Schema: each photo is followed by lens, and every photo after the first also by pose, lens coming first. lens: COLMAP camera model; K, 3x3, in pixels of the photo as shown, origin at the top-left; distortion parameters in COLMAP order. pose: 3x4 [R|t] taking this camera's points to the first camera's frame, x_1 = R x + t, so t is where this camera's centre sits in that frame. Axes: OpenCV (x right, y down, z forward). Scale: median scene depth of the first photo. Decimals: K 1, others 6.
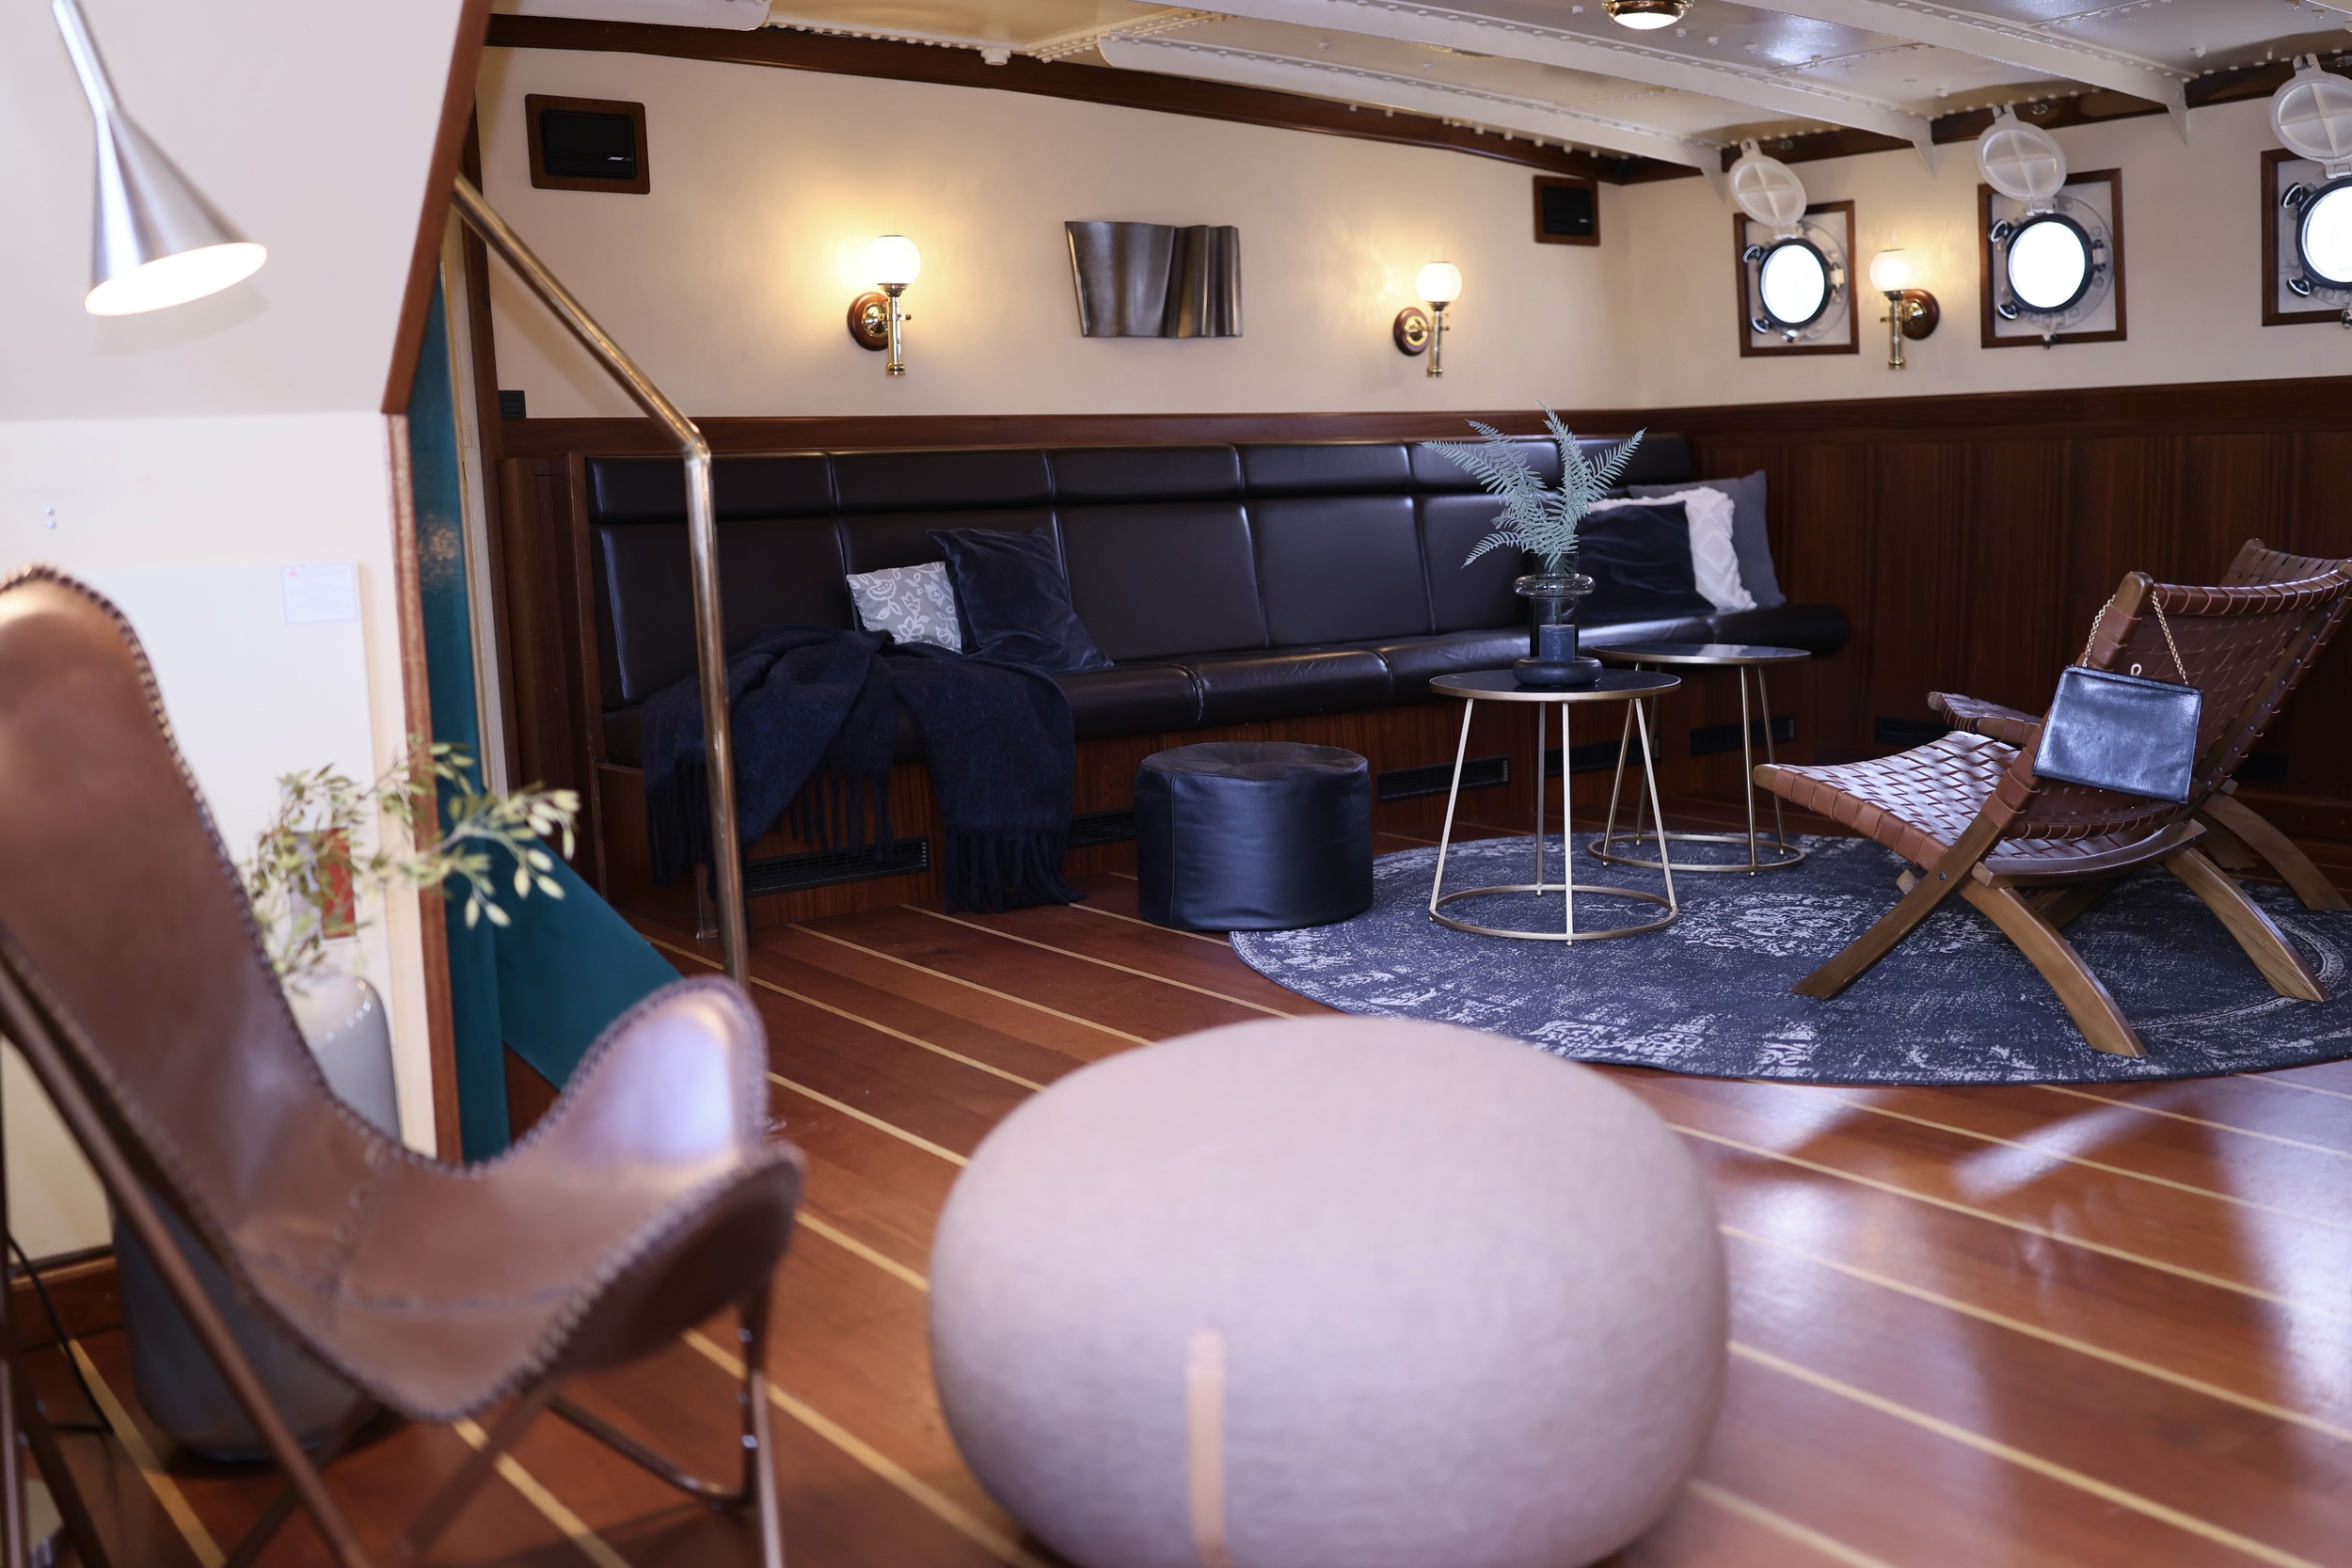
lens RADIAL K [[2403.4, 0, 1169.6], [0, 2403.4, 754.9], [0, 0, 1]] dist [-0.002401, 0.002499]
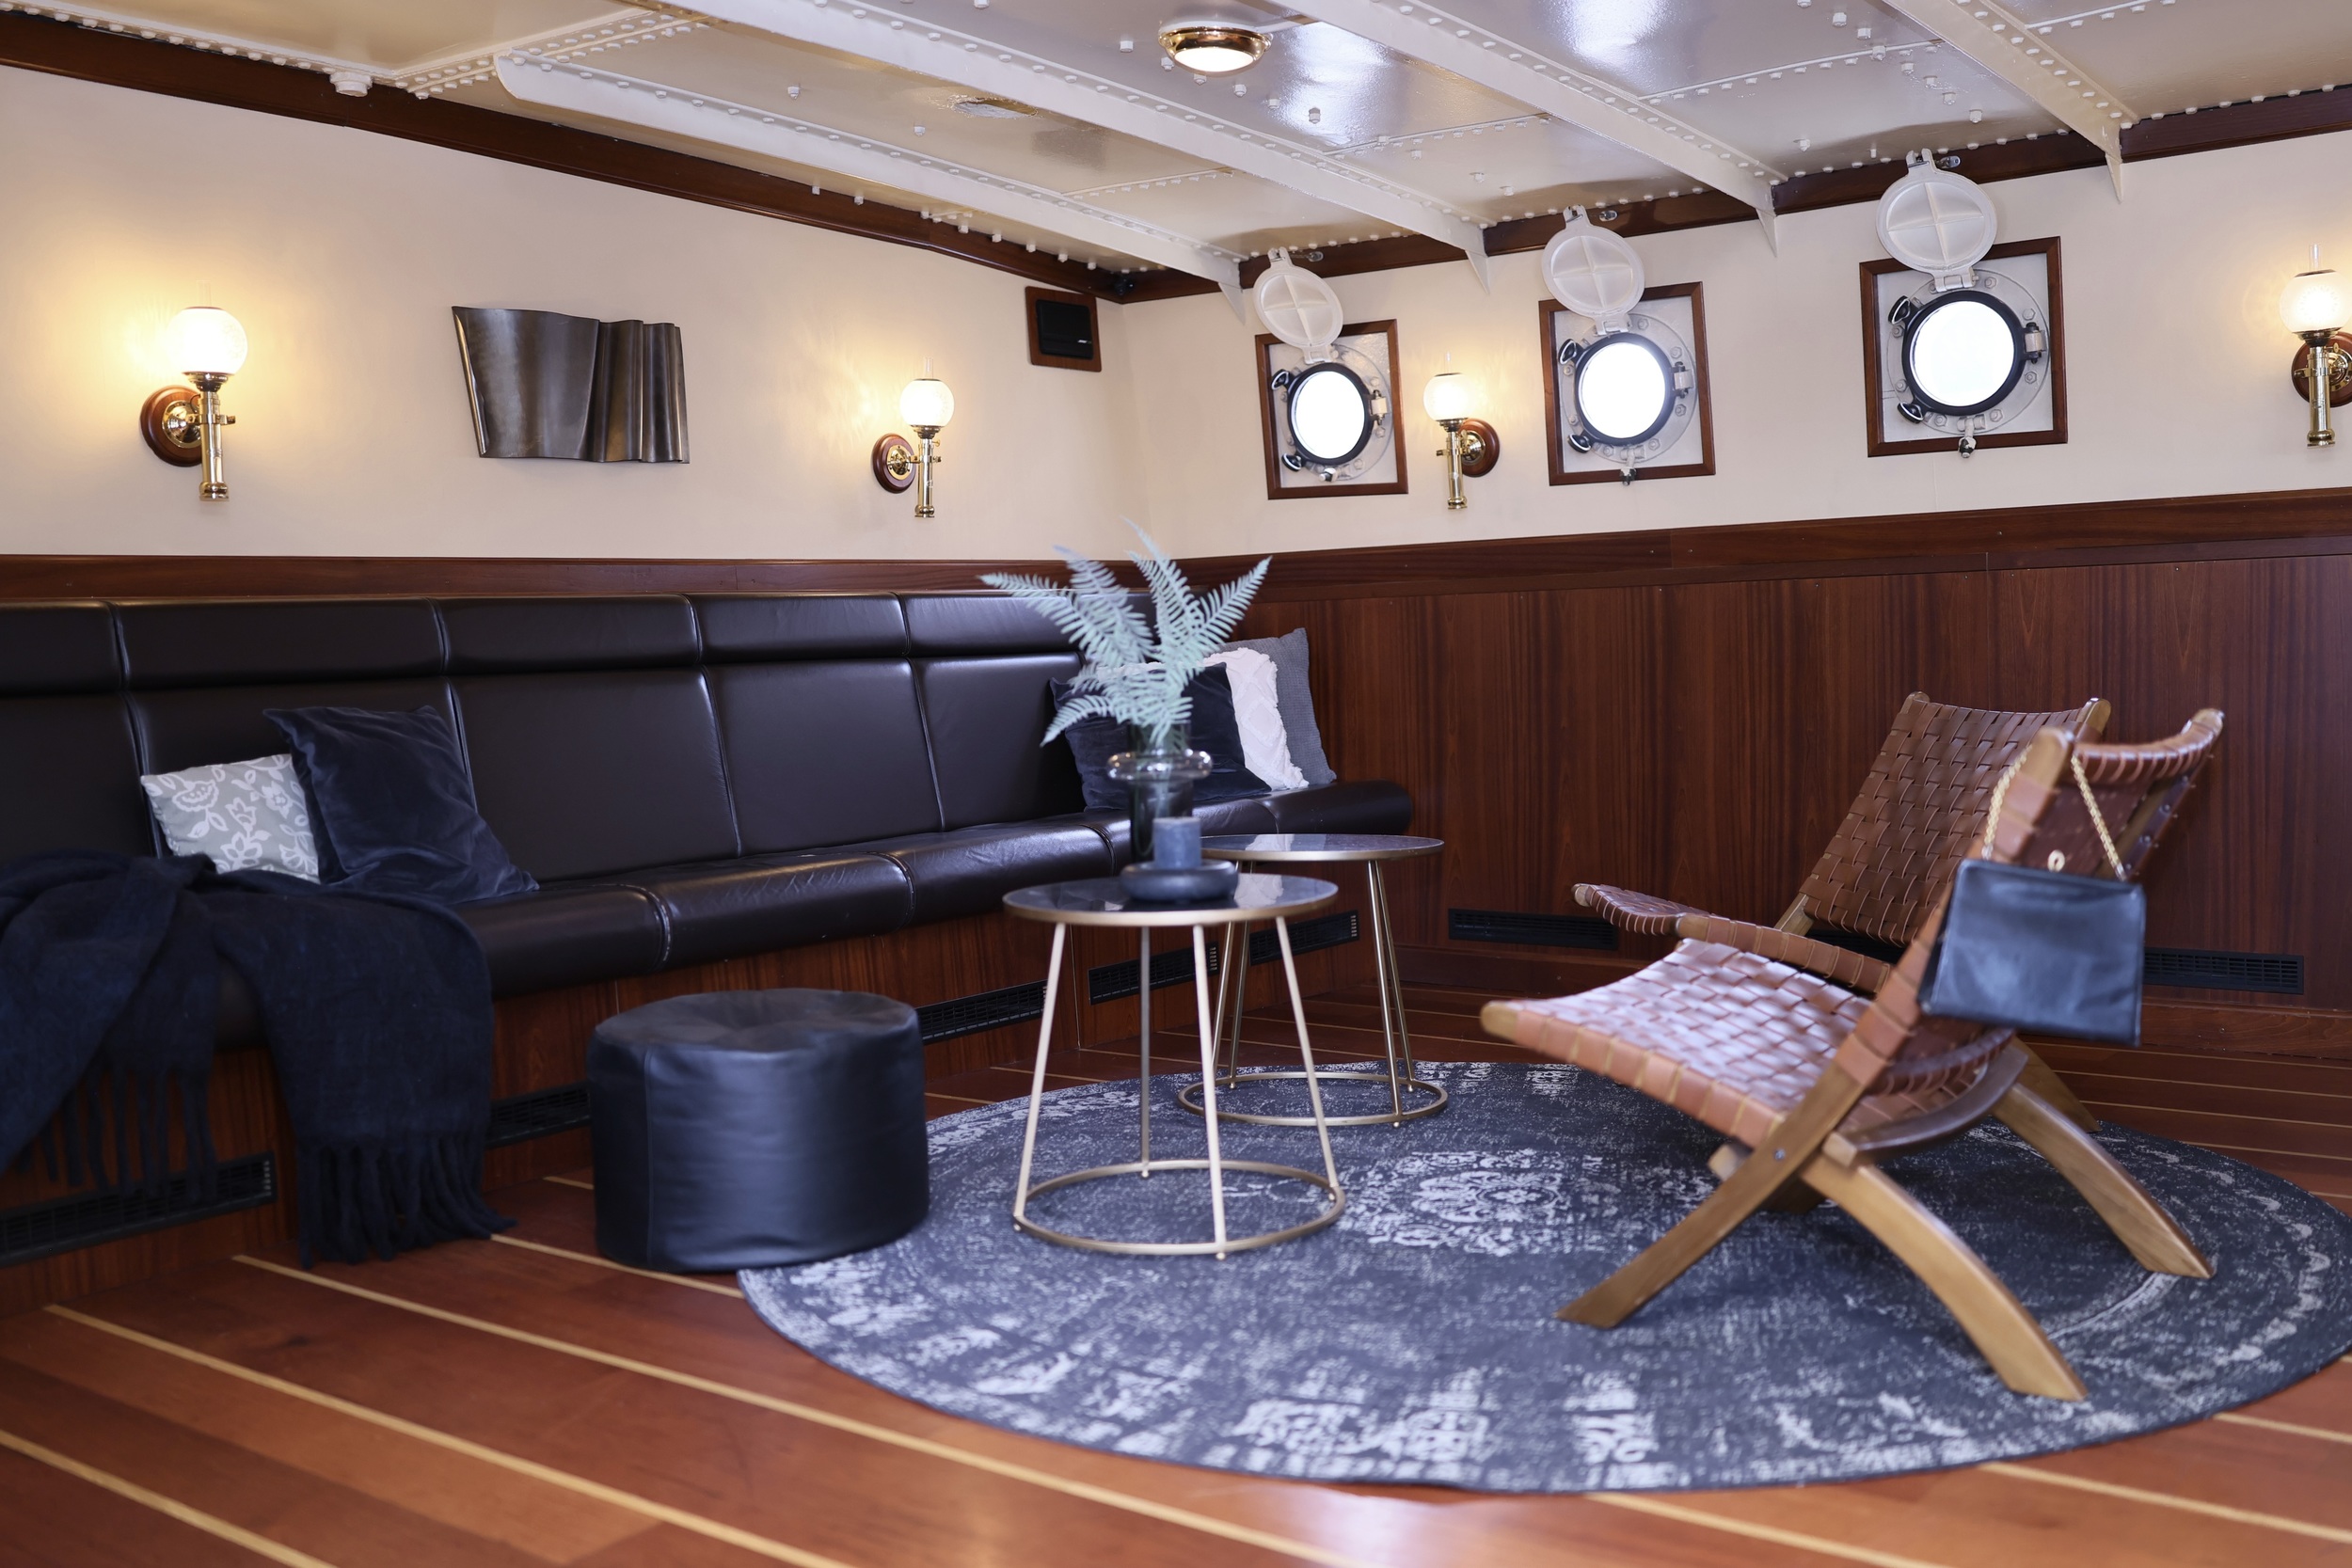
lens RADIAL K [[2227.6, 0, 1175.8], [0, 2227.6, 774.9], [0, 0, 1]] dist [-0.003433, 0.013536]
pose [[0.960208, -0.025613, 0.278109, -0.025749], [0.044347, 0.997135, -0.061282, -0.022165], [-0.275743, 0.071177, 0.958593, 0.296258]]
